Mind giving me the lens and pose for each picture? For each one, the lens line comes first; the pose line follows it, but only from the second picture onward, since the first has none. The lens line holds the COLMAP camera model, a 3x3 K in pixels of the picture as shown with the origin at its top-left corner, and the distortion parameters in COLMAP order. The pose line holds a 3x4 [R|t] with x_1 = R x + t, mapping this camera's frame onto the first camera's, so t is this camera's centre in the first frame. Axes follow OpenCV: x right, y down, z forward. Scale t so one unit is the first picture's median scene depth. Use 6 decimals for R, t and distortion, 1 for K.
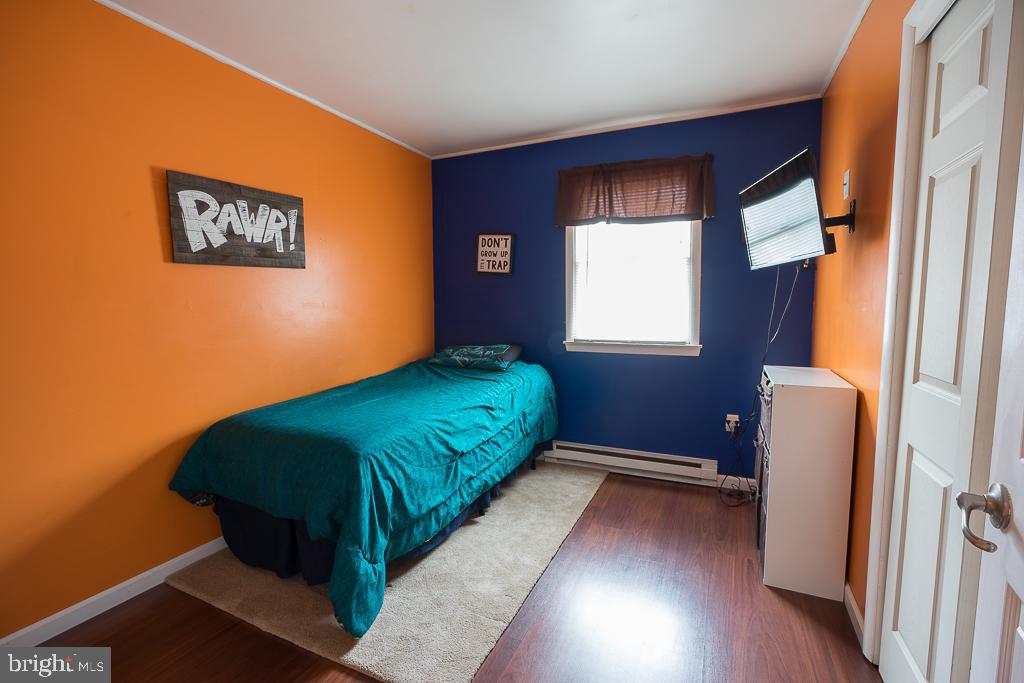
lens RADIAL K [[468.6, 0, 511.0], [0, 468.6, 343.7], [0, 0, 1]] dist [-0.017375, 0.003930]
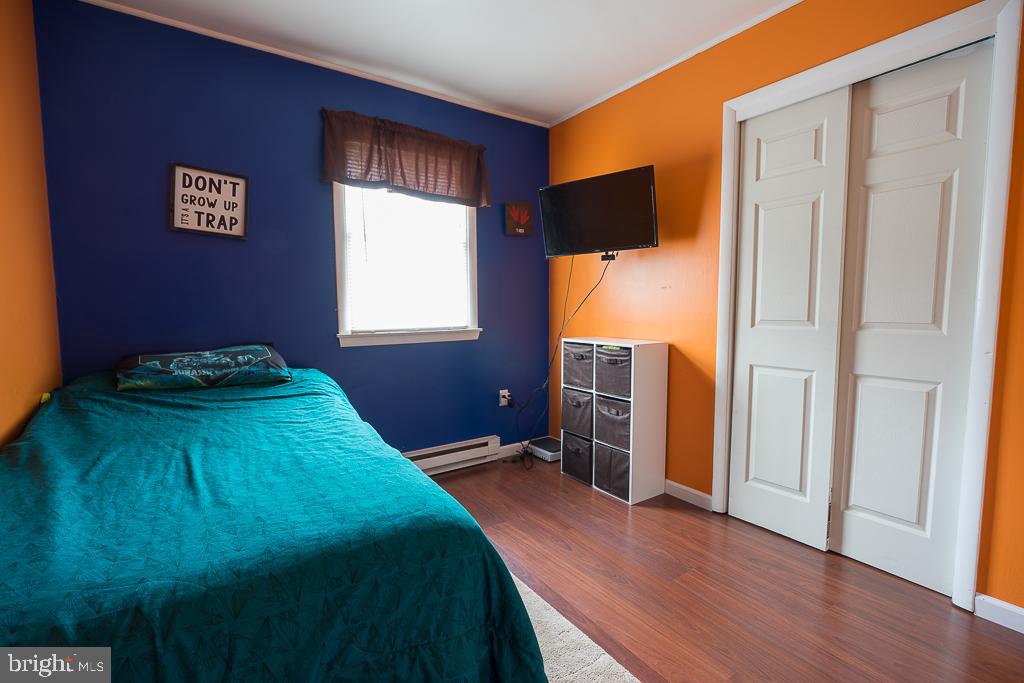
lens RADIAL K [[468.6, 0, 514.4], [0, 468.6, 341.5], [0, 0, 1]] dist [-0.017375, 0.003930]
pose [[0.495387, -0.065272, 0.866217, -0.413300], [0.076479, 0.996578, 0.031357, 0.004850], [-0.865299, 0.050713, 0.498683, 0.373209]]
